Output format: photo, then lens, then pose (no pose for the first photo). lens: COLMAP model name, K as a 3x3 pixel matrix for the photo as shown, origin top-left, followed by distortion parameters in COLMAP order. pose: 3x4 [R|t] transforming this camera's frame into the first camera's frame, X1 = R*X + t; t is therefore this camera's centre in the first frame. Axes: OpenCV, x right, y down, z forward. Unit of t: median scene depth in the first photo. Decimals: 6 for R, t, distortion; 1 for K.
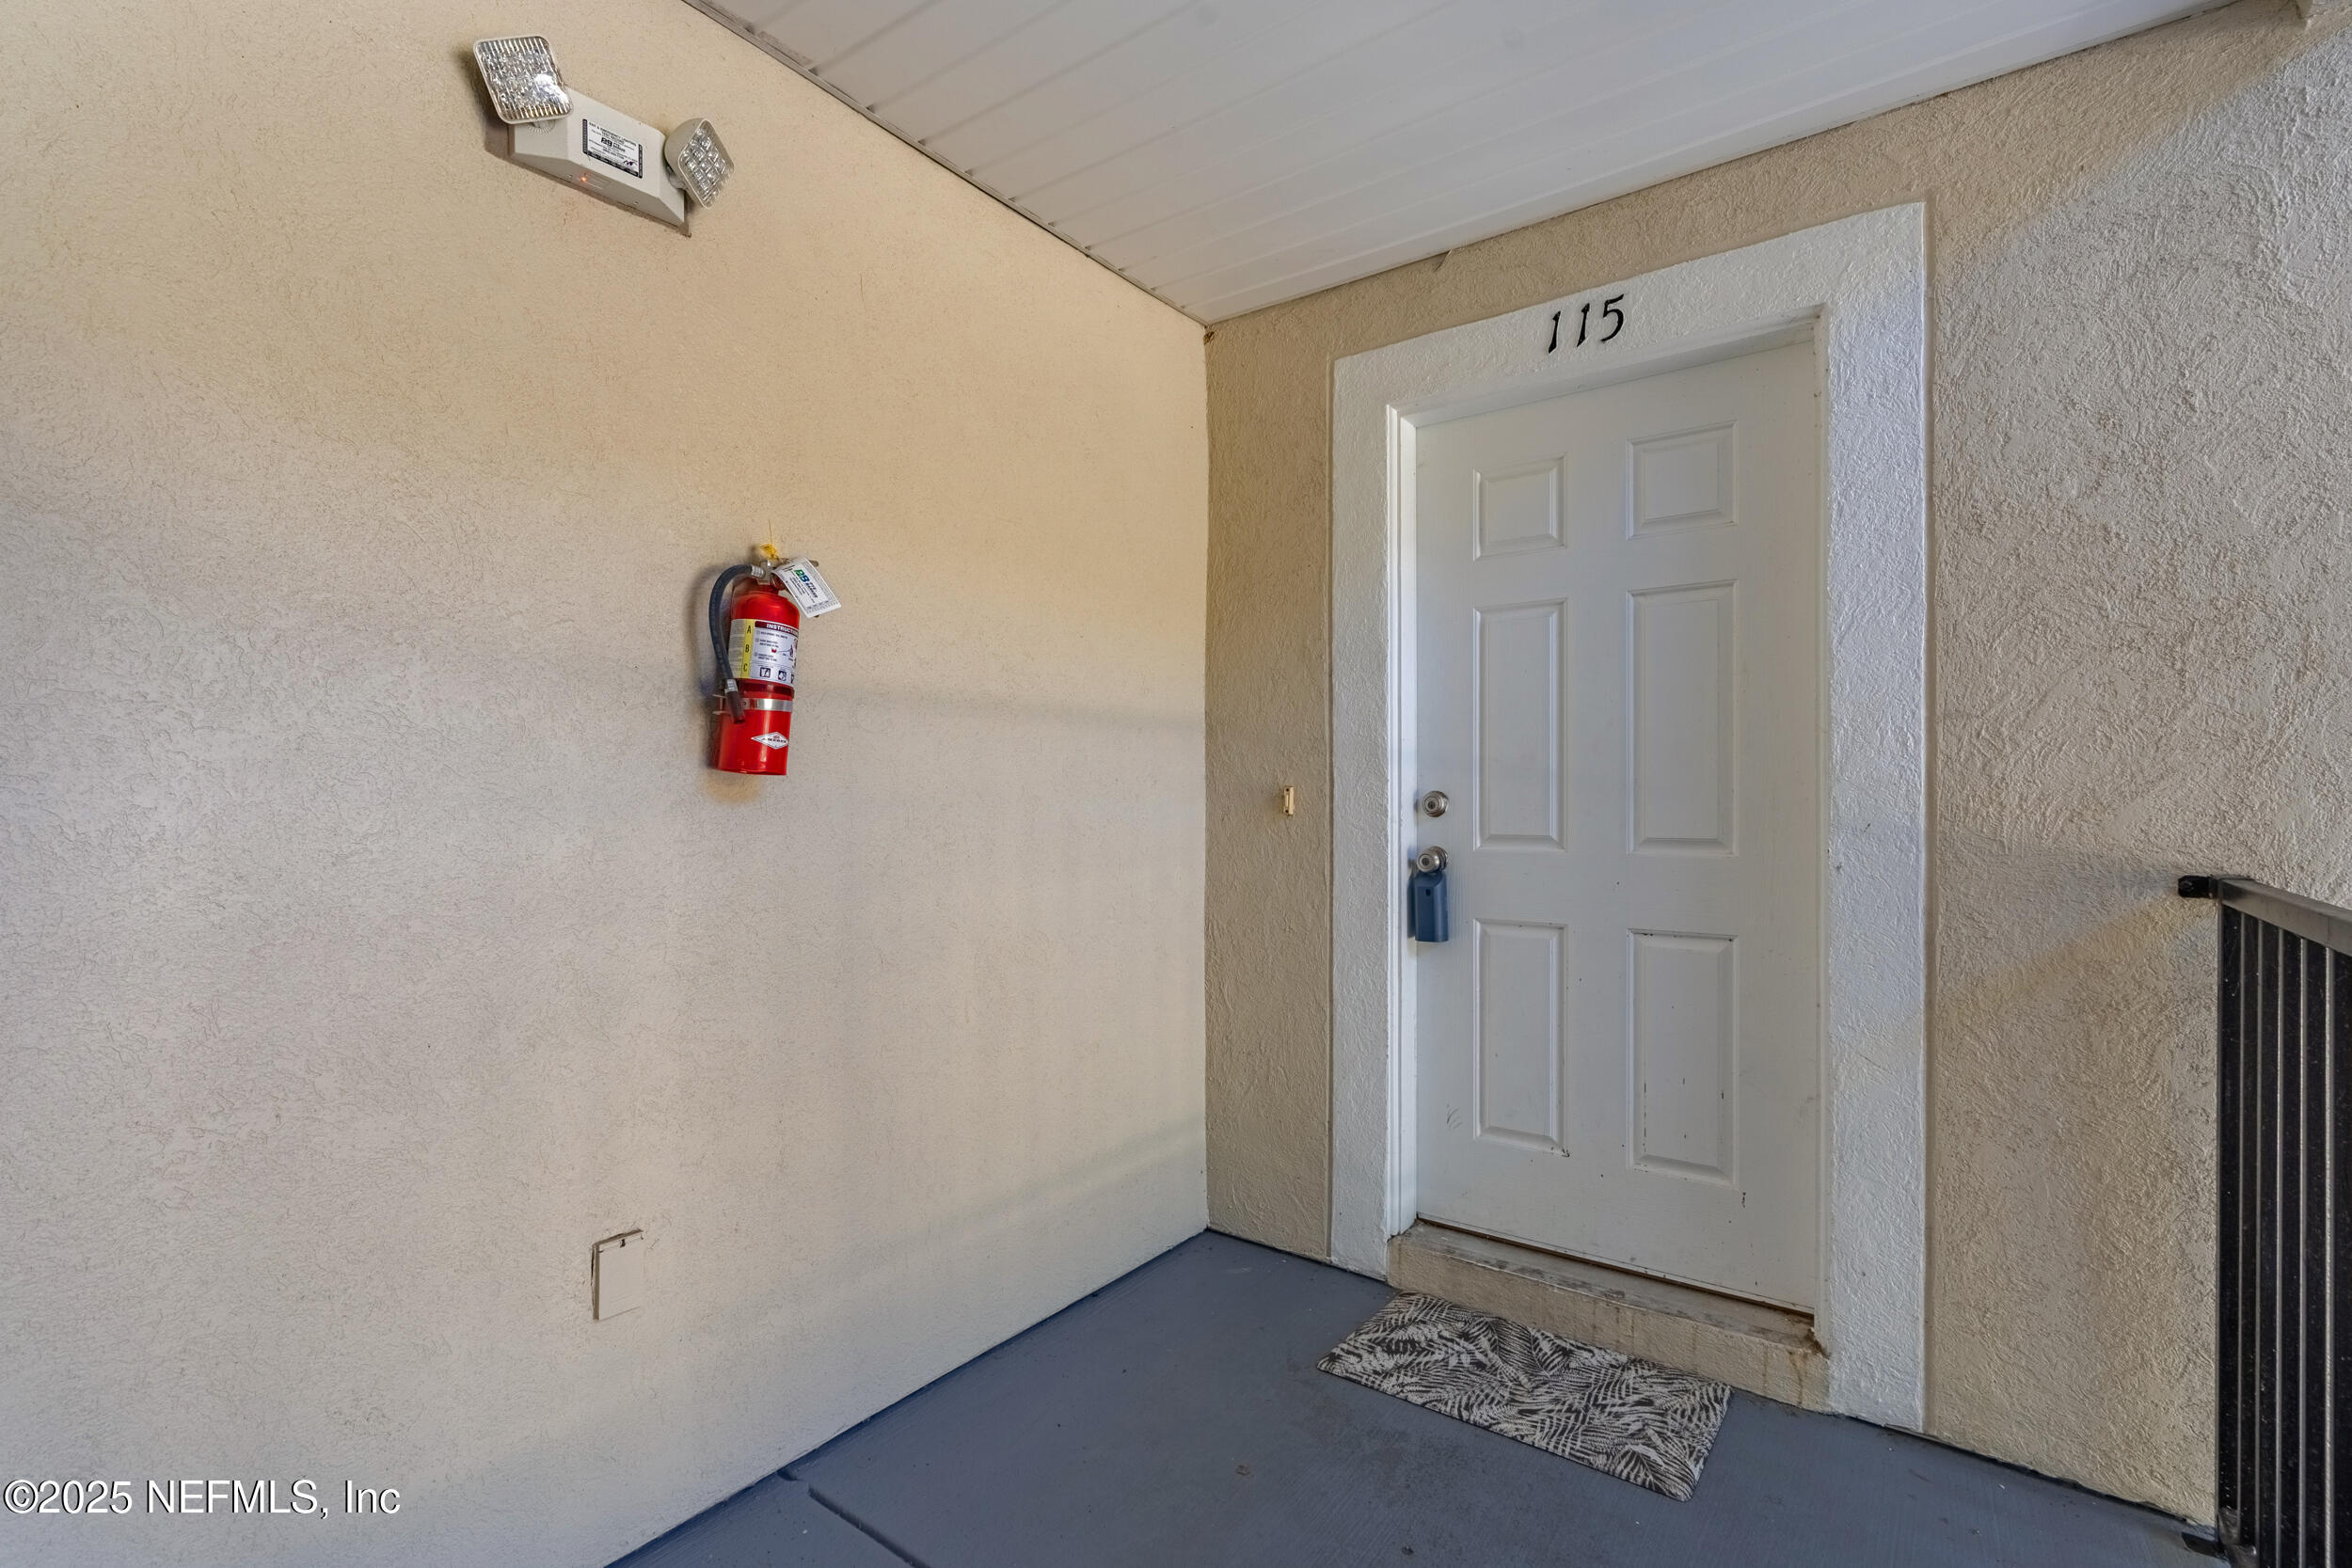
lens RADIAL K [[1068.7, 0, 1175.2], [0, 1068.7, 802.5], [0, 0, 1]] dist [0.000063, 0.000477]
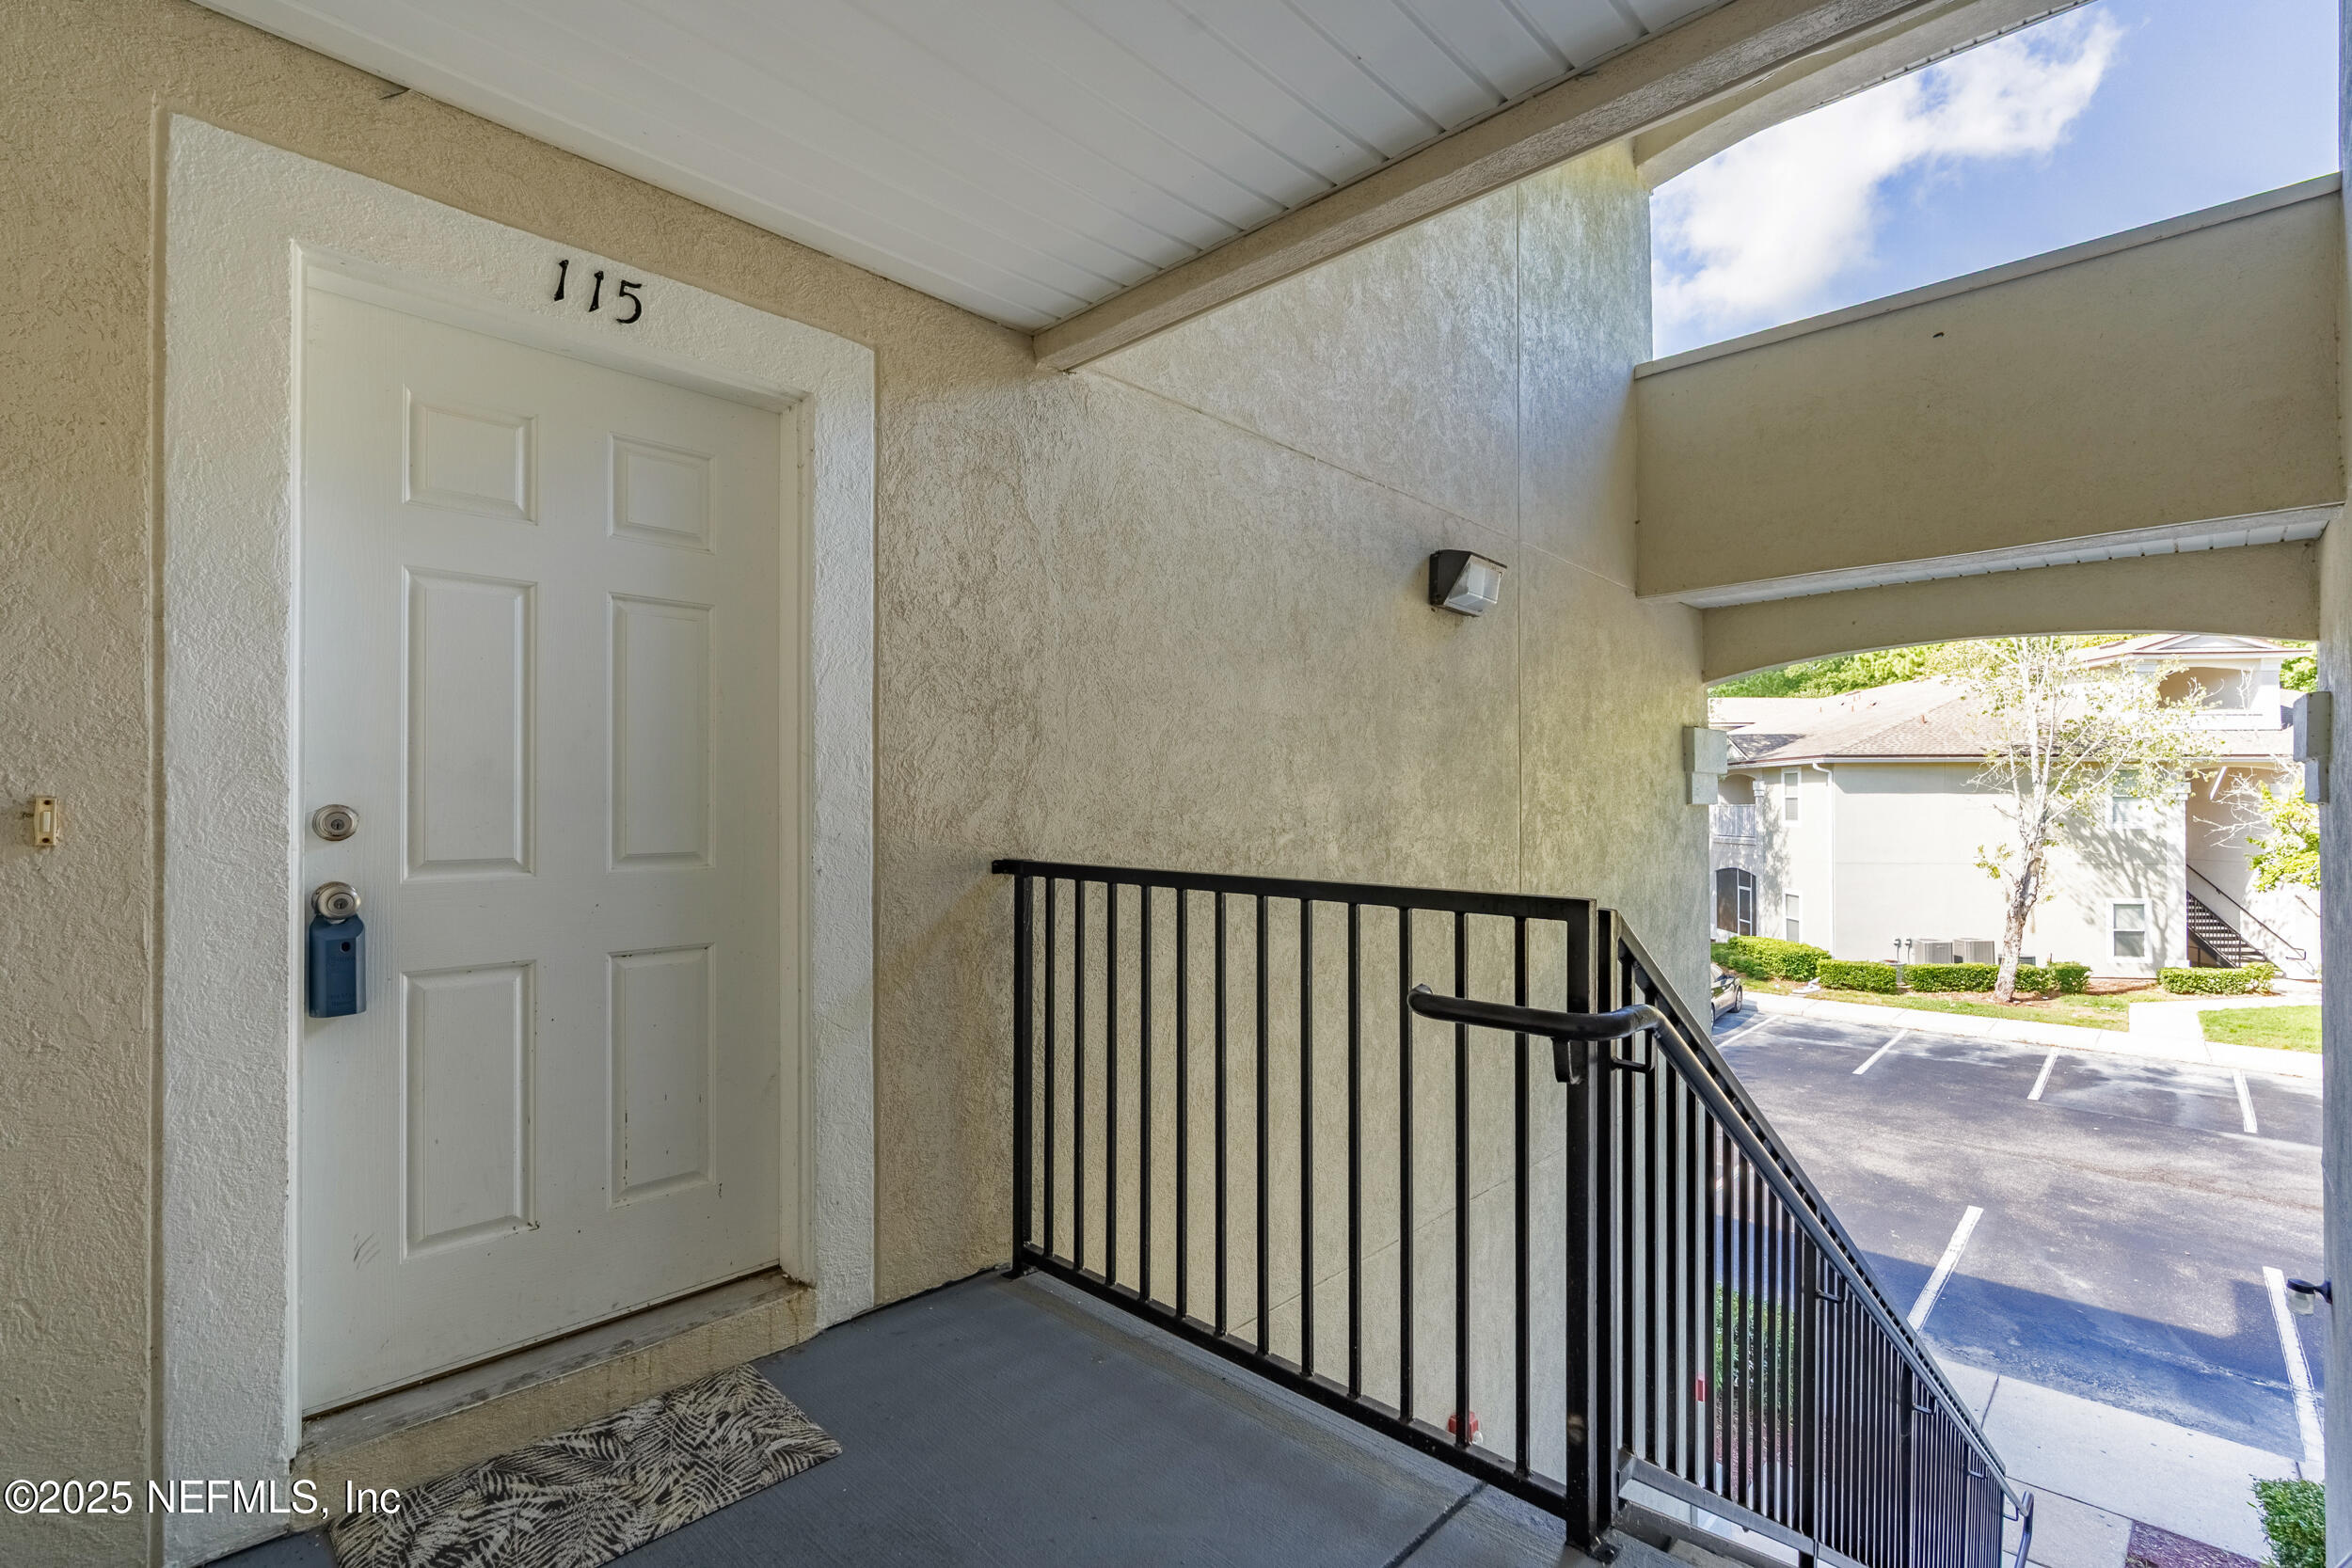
lens RADIAL K [[1079.9, 0, 1176.0], [0, 1079.9, 784.0], [0, 0, 1]] dist [-0.000894, 0.000119]
pose [[0.128885, 0.013116, 0.991573, -0.472472], [-0.001862, 0.999914, -0.012984, -0.018826], [-0.991658, -0.000173, 0.128898, 0.407596]]
